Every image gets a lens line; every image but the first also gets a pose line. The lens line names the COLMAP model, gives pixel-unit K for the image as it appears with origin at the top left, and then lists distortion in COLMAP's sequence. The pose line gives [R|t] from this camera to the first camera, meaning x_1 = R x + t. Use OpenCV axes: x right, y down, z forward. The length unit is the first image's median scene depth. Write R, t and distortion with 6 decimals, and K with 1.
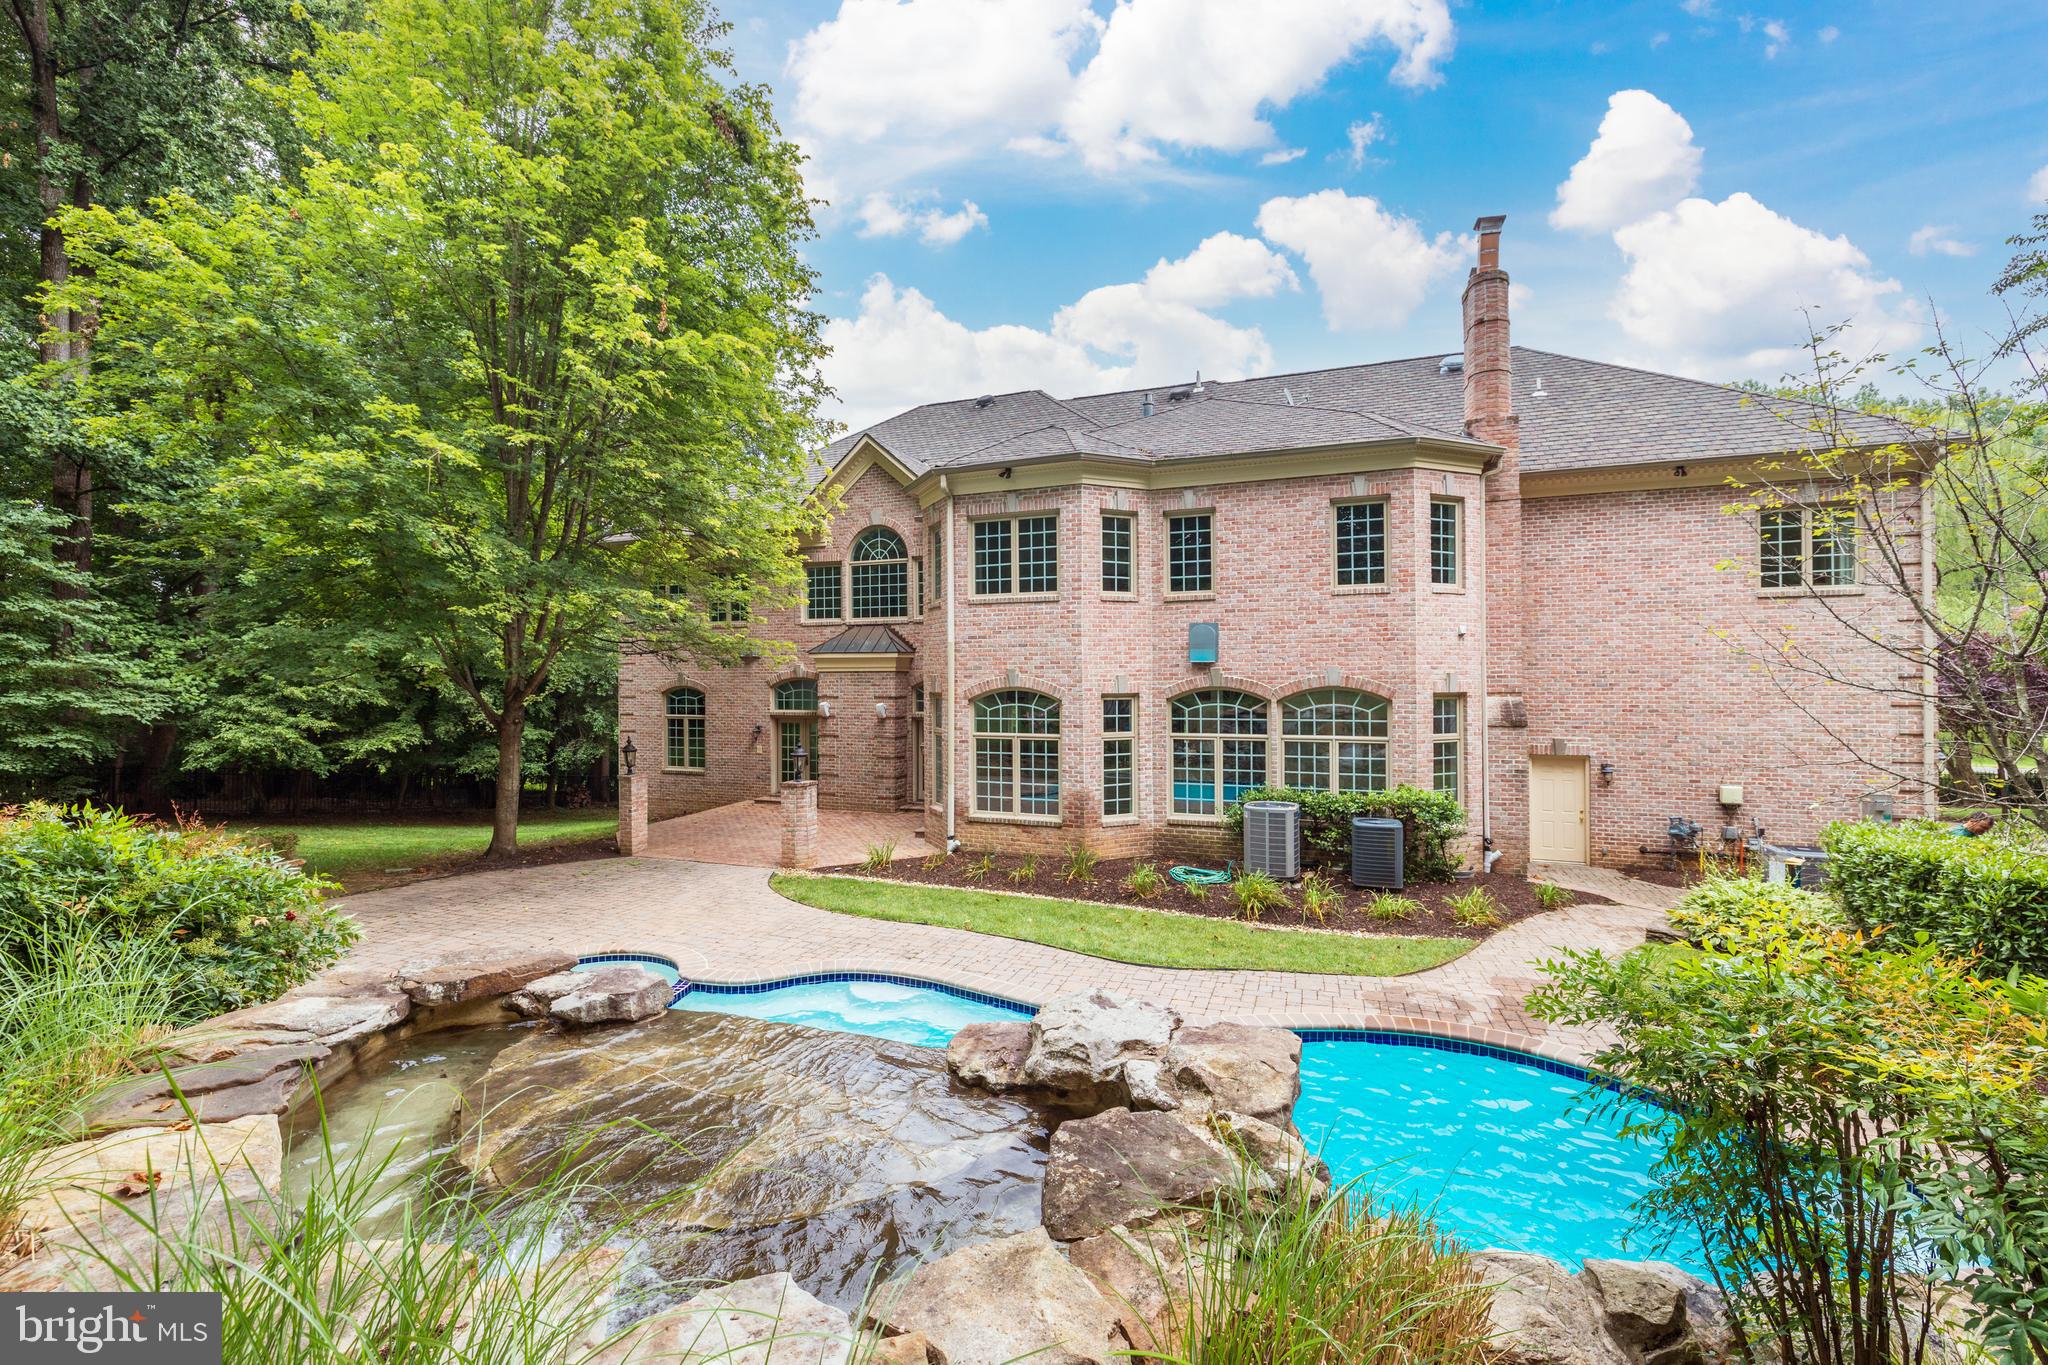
lens RADIAL K [[860.6, 0, 1023.4], [0, 860.6, 661.8], [0, 0, 1]] dist [-0.000704, 0.000387]
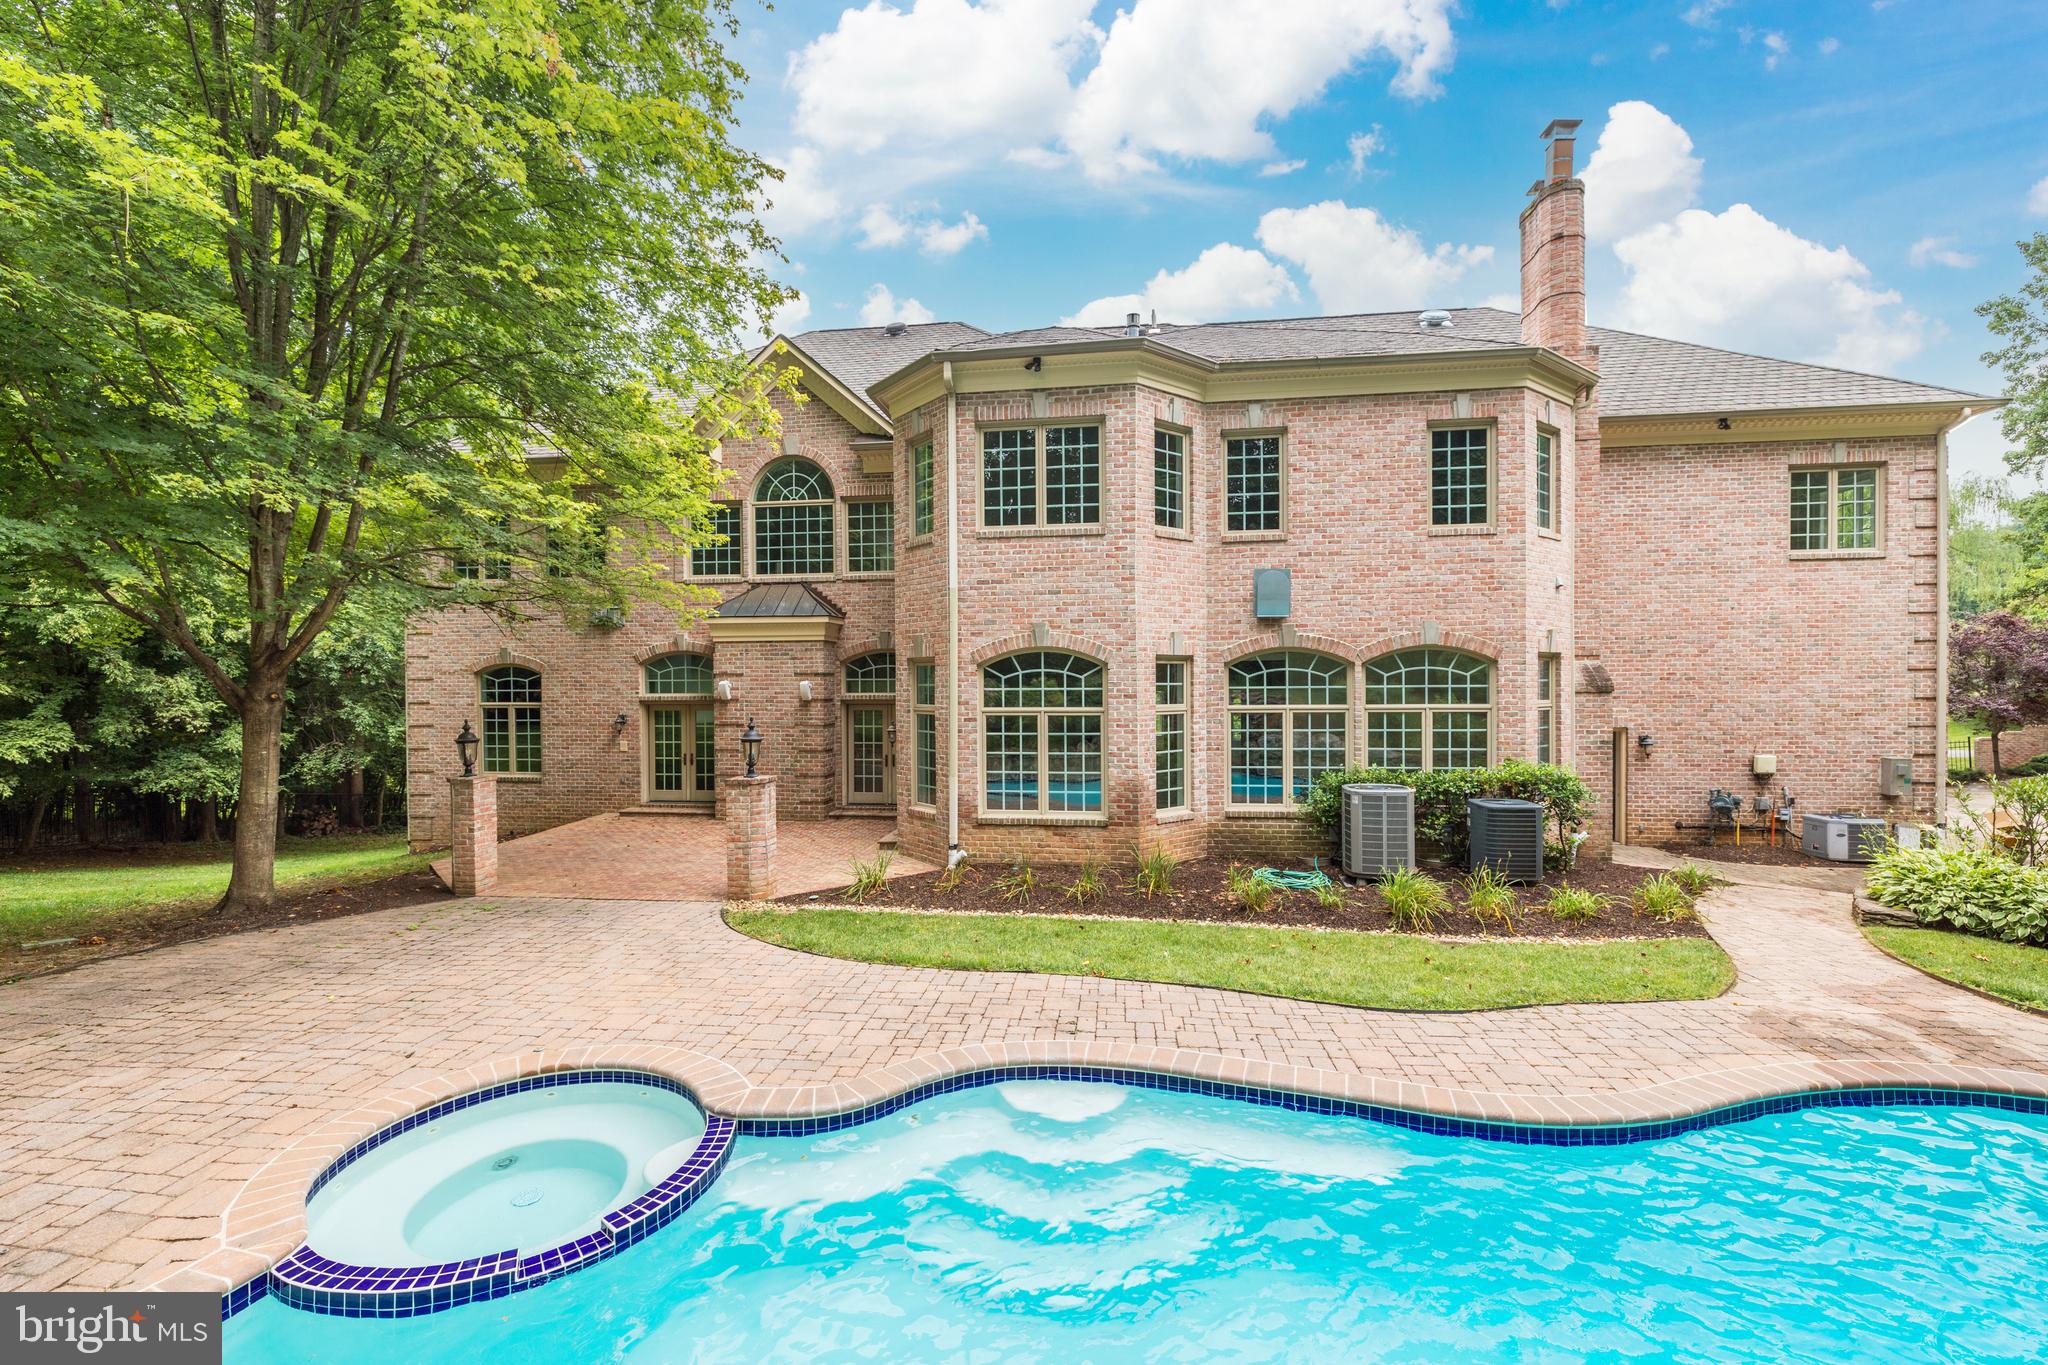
lens RADIAL K [[860.6, 0, 1027.8], [0, 860.6, 683.9], [0, 0, 1]] dist [-0.000833, 0.000221]
pose [[0.971462, -0.002239, 0.237183, -0.206452], [-0.001678, 0.999866, 0.016311, 0.050175], [-0.237188, -0.016244, 0.971328, 0.259140]]
